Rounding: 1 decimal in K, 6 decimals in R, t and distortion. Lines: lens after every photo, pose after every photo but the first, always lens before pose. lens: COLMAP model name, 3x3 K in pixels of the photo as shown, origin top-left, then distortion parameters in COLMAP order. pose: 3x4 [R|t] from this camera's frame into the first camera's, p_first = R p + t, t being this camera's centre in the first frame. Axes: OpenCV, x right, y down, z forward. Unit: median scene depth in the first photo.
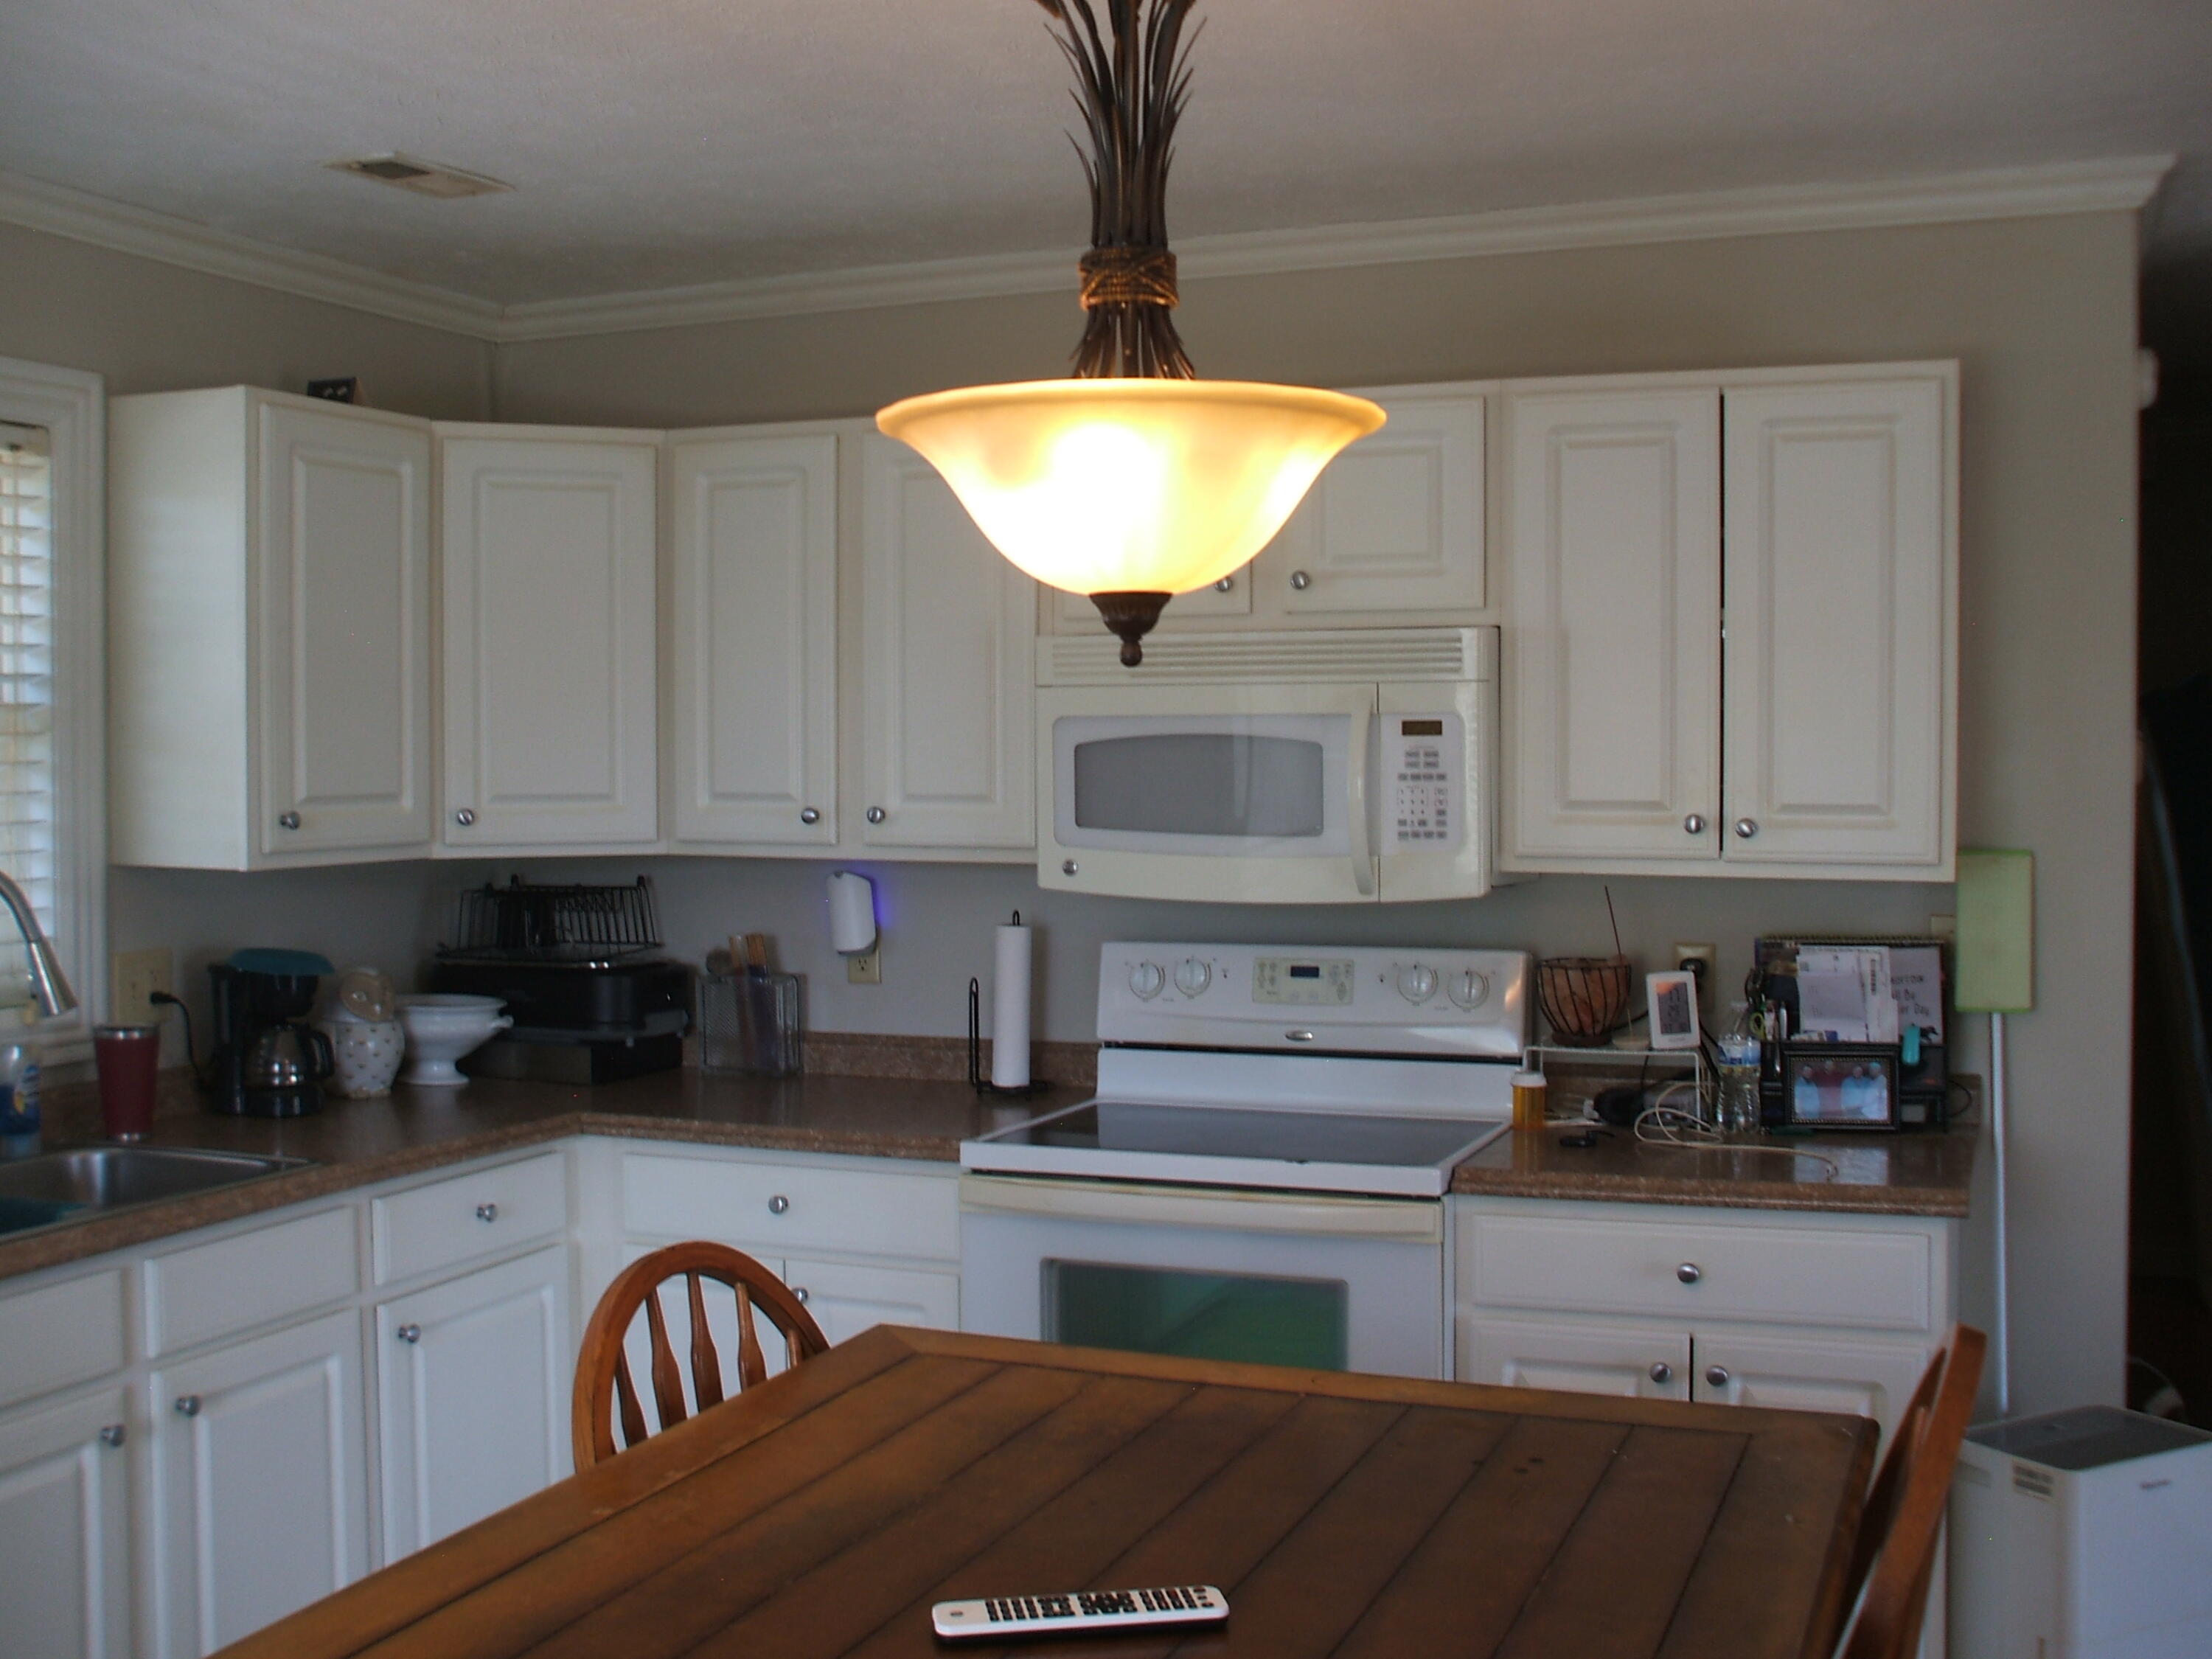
lens RADIAL K [[2358.3, 0, 1071.3], [0, 2358.3, 831.2], [0, 0, 1]] dist [-0.181097, 0.260423]
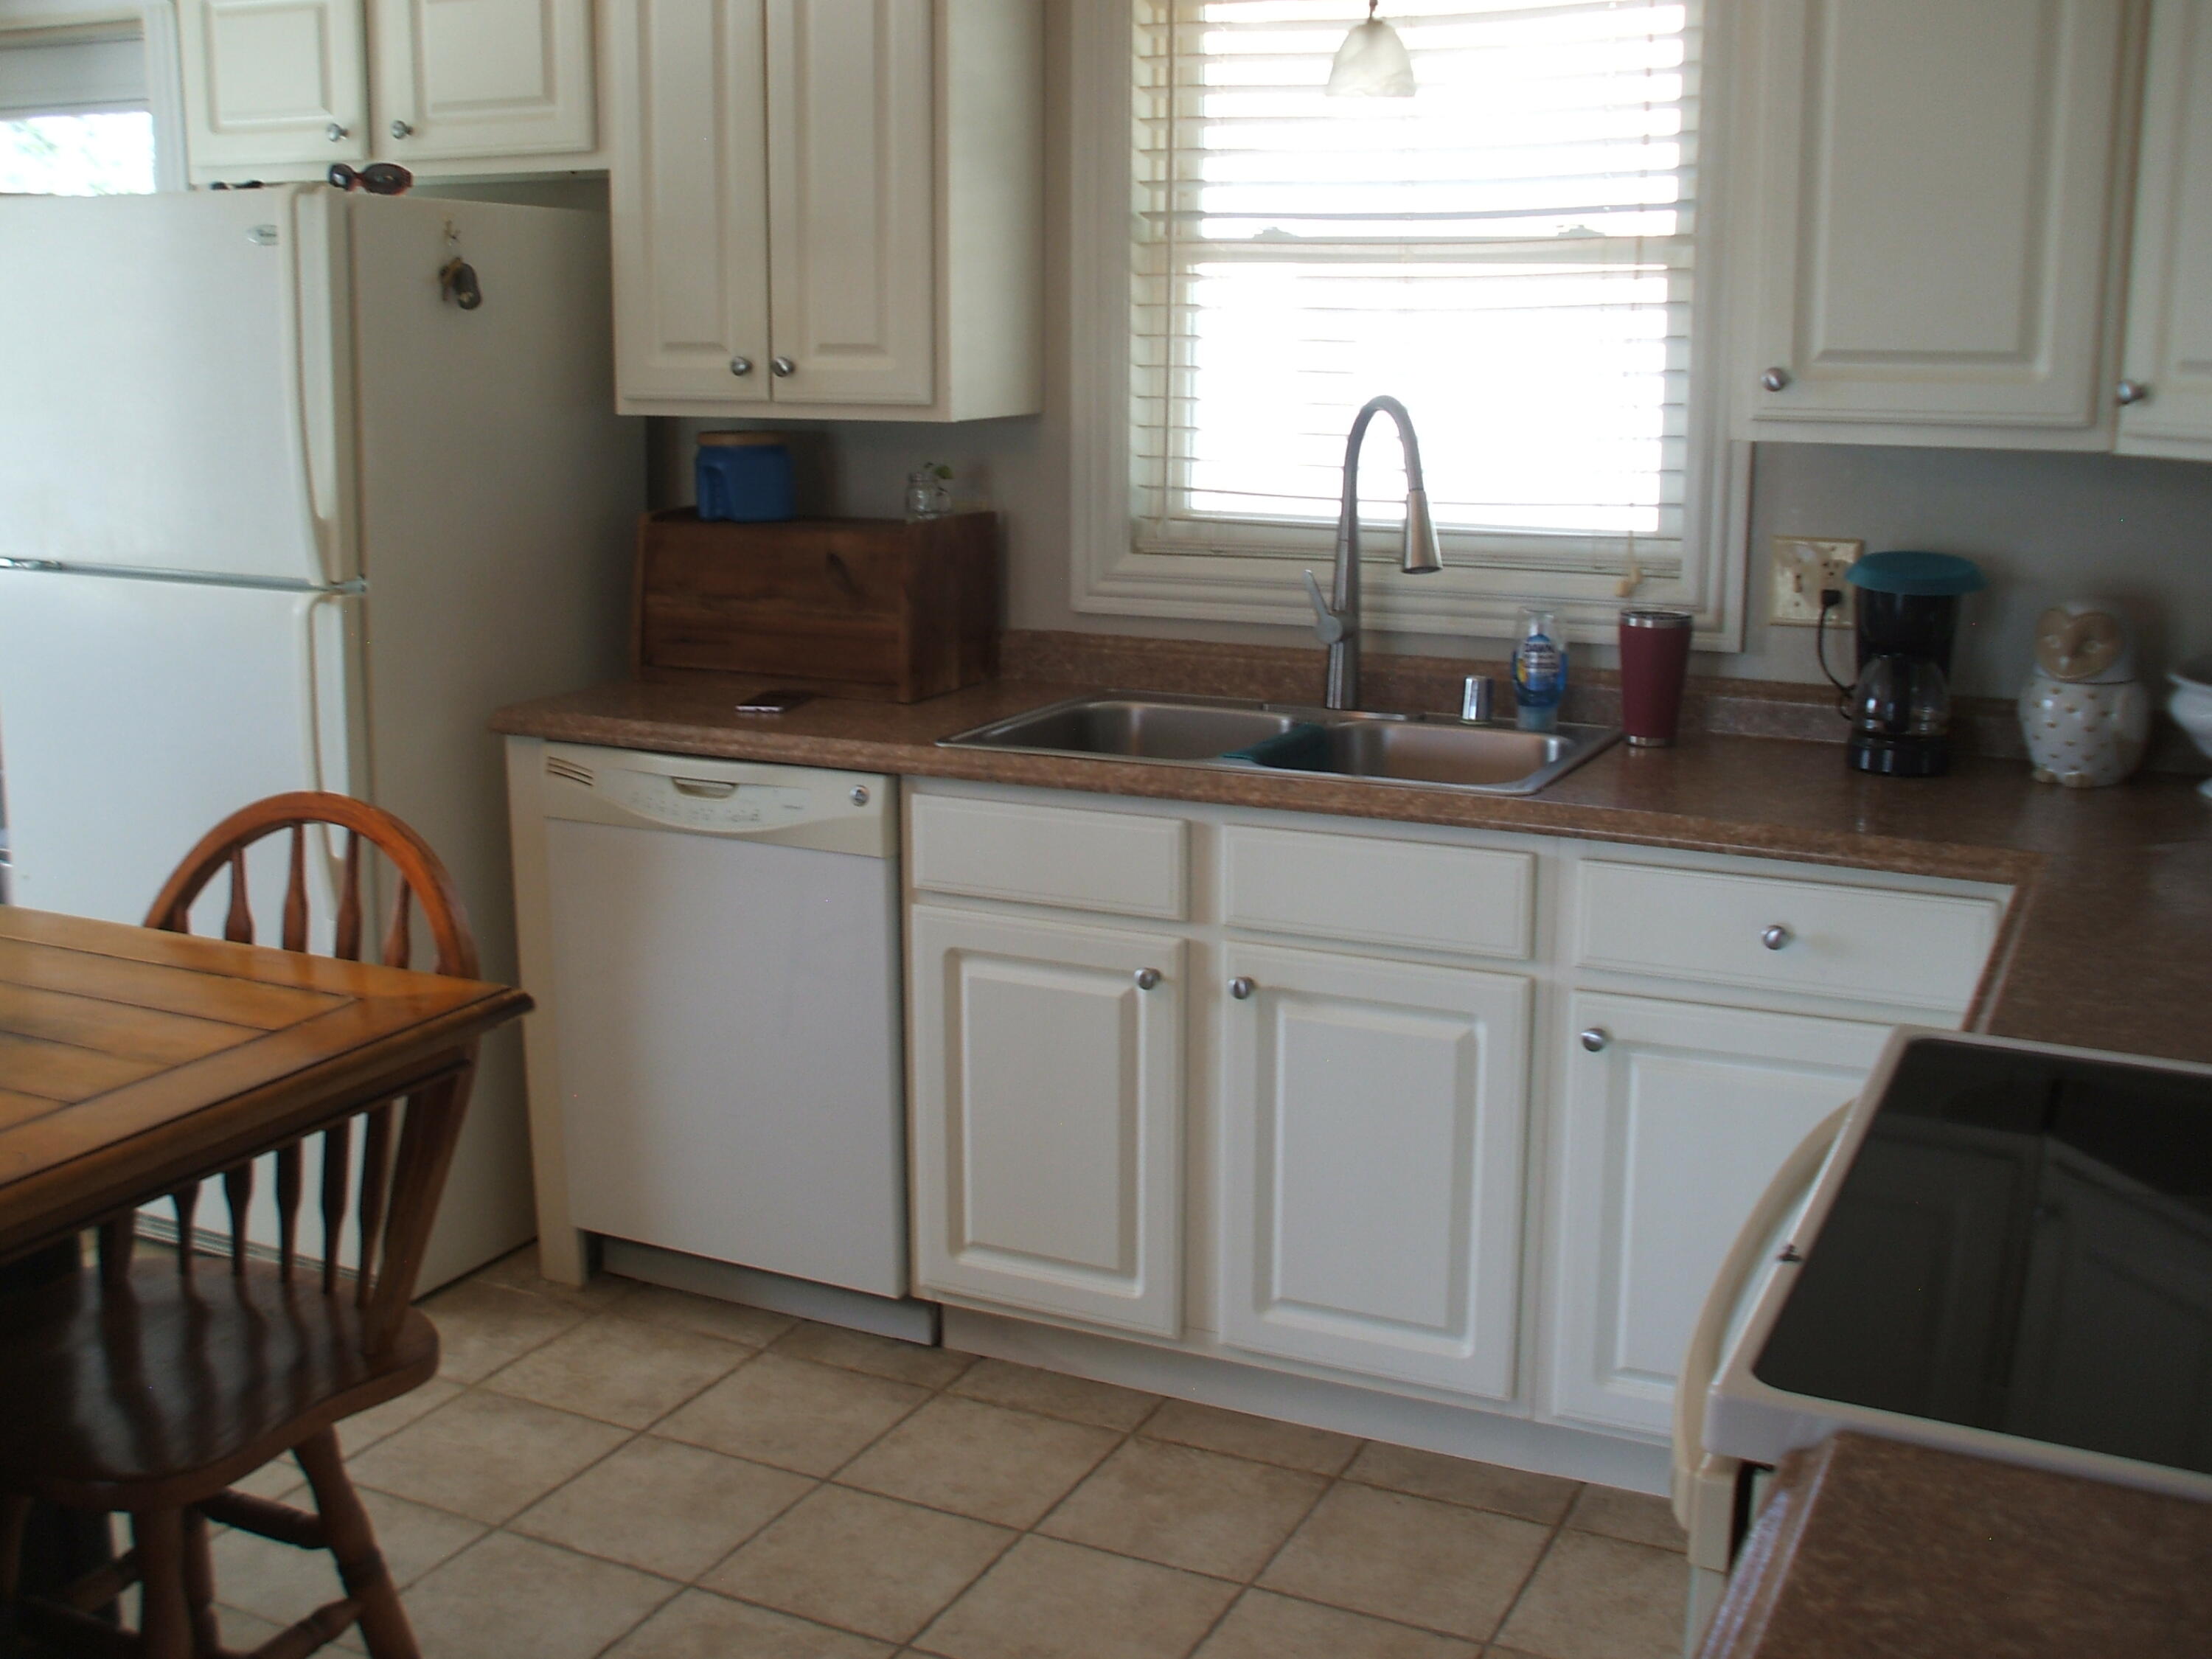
lens RADIAL K [[2358.3, 0, 1071.3], [0, 2358.3, 831.2], [0, 0, 1]] dist [-0.181097, 0.260423]
pose [[-0.077011, 0.216114, -0.973326, 0.433301], [-0.029397, 0.975309, 0.218880, -0.018220], [0.996597, 0.045469, -0.068756, 0.776356]]
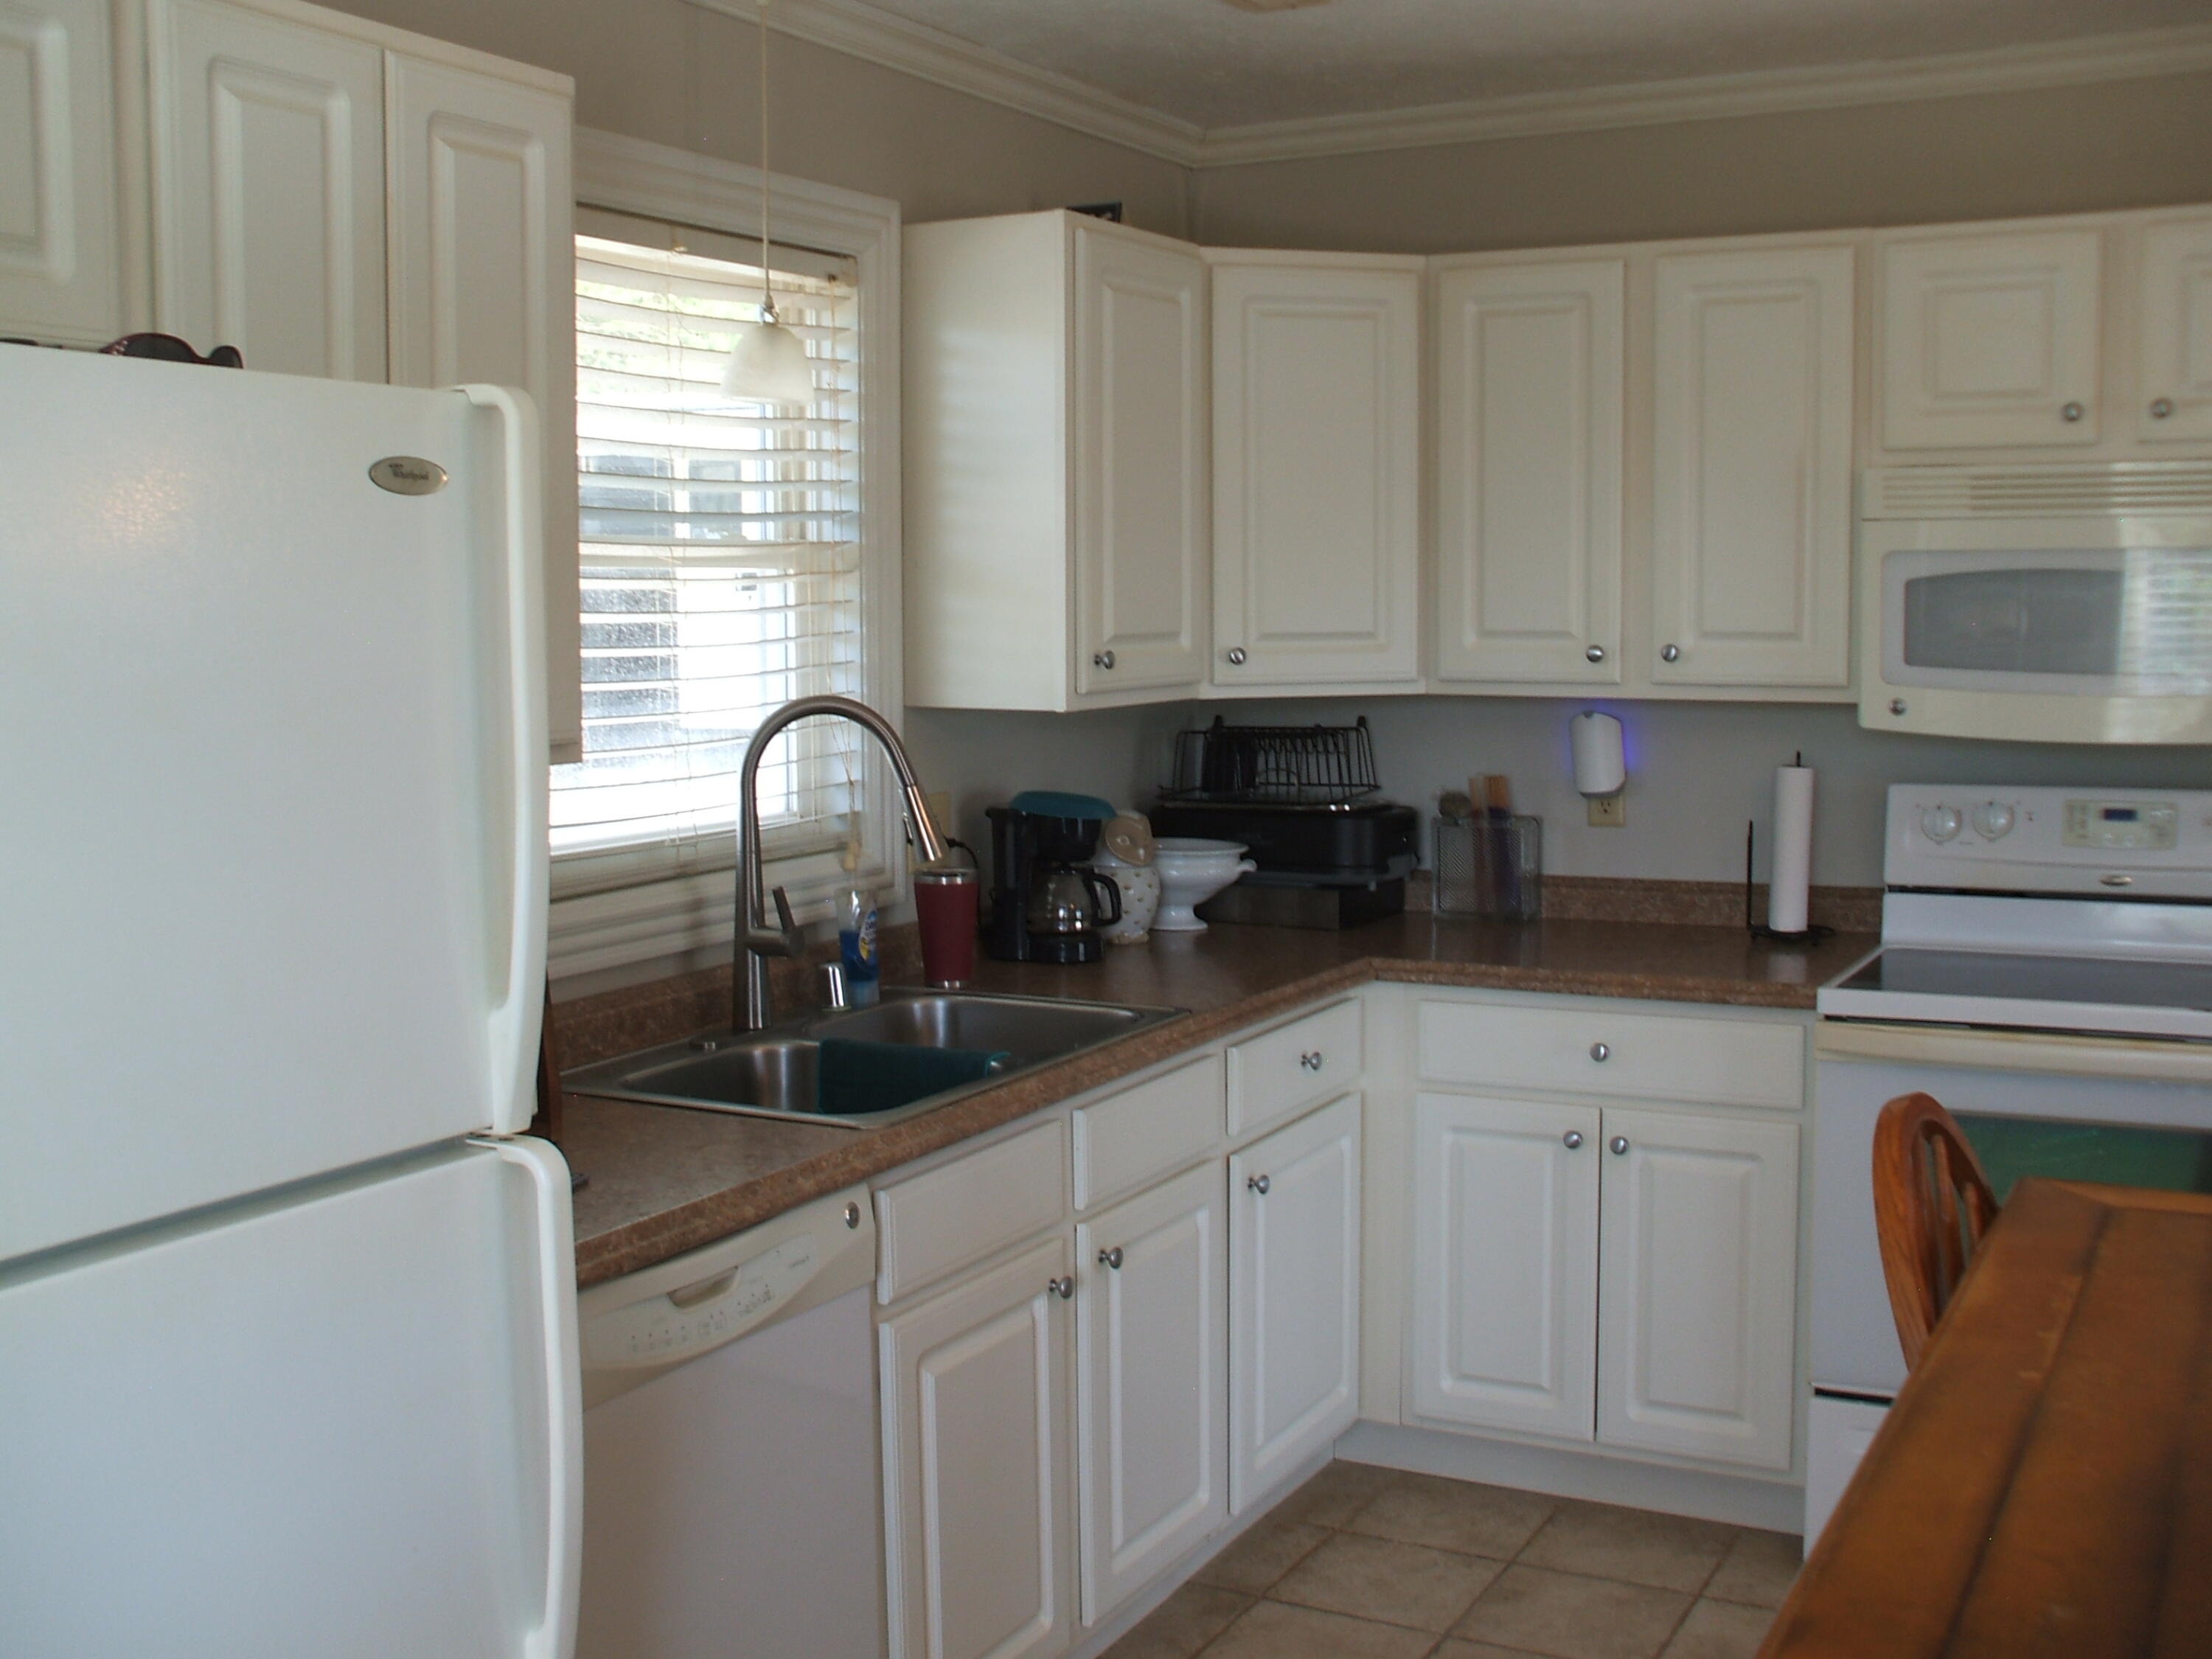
lens RADIAL K [[2358.3, 0, 1071.3], [0, 2358.3, 831.2], [0, 0, 1]] dist [-0.181097, 0.260423]
pose [[0.994123, 0.001982, -0.108237, -0.229353], [0.005149, 0.997835, 0.065564, 0.002199], [0.108133, -0.065736, 0.991961, 0.013657]]
